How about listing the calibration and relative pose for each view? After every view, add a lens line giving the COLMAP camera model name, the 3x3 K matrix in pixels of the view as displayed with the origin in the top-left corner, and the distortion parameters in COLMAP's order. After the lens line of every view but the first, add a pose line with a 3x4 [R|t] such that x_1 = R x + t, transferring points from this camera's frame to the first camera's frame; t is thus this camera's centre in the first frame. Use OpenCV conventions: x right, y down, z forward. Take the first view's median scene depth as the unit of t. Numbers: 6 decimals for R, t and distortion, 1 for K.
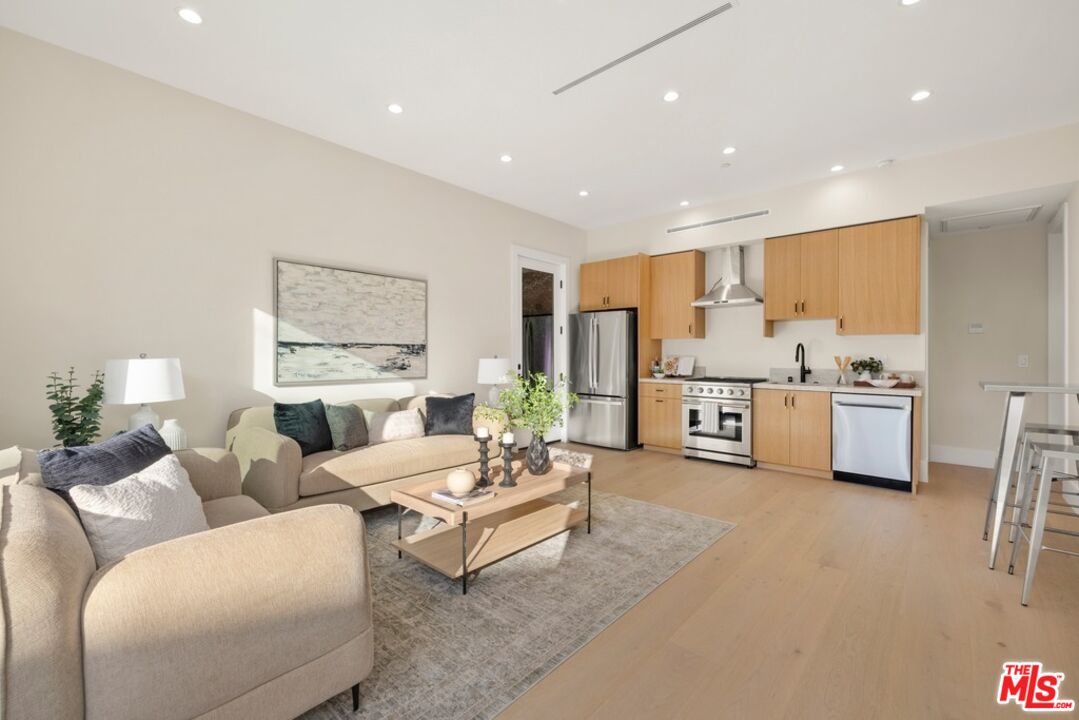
lens RADIAL K [[457.6, 0, 535.0], [0, 457.6, 358.6], [0, 0, 1]] dist [-0.000520, -0.000074]
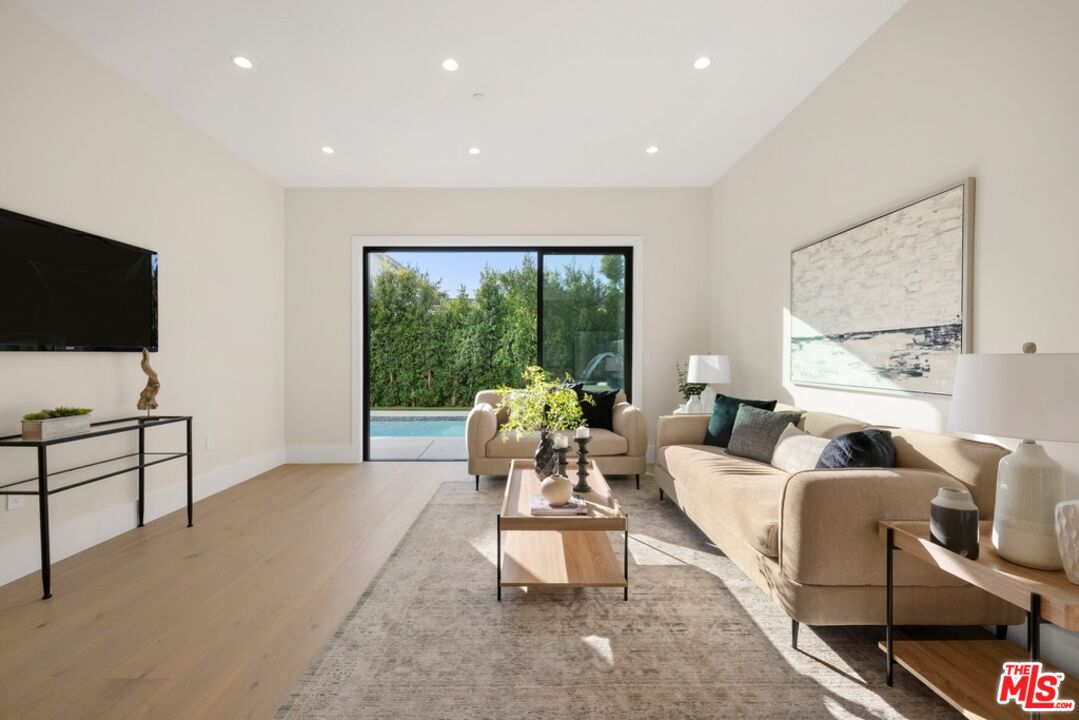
lens RADIAL K [[457.6, 0, 535.0], [0, 457.6, 358.6], [0, 0, 1]] dist [-0.000520, -0.000074]
pose [[-0.737848, -0.000693, -0.674966, 0.410842], [-0.005653, 0.999971, 0.005153, 0.003941], [0.674943, 0.007618, -0.737830, 1.157709]]
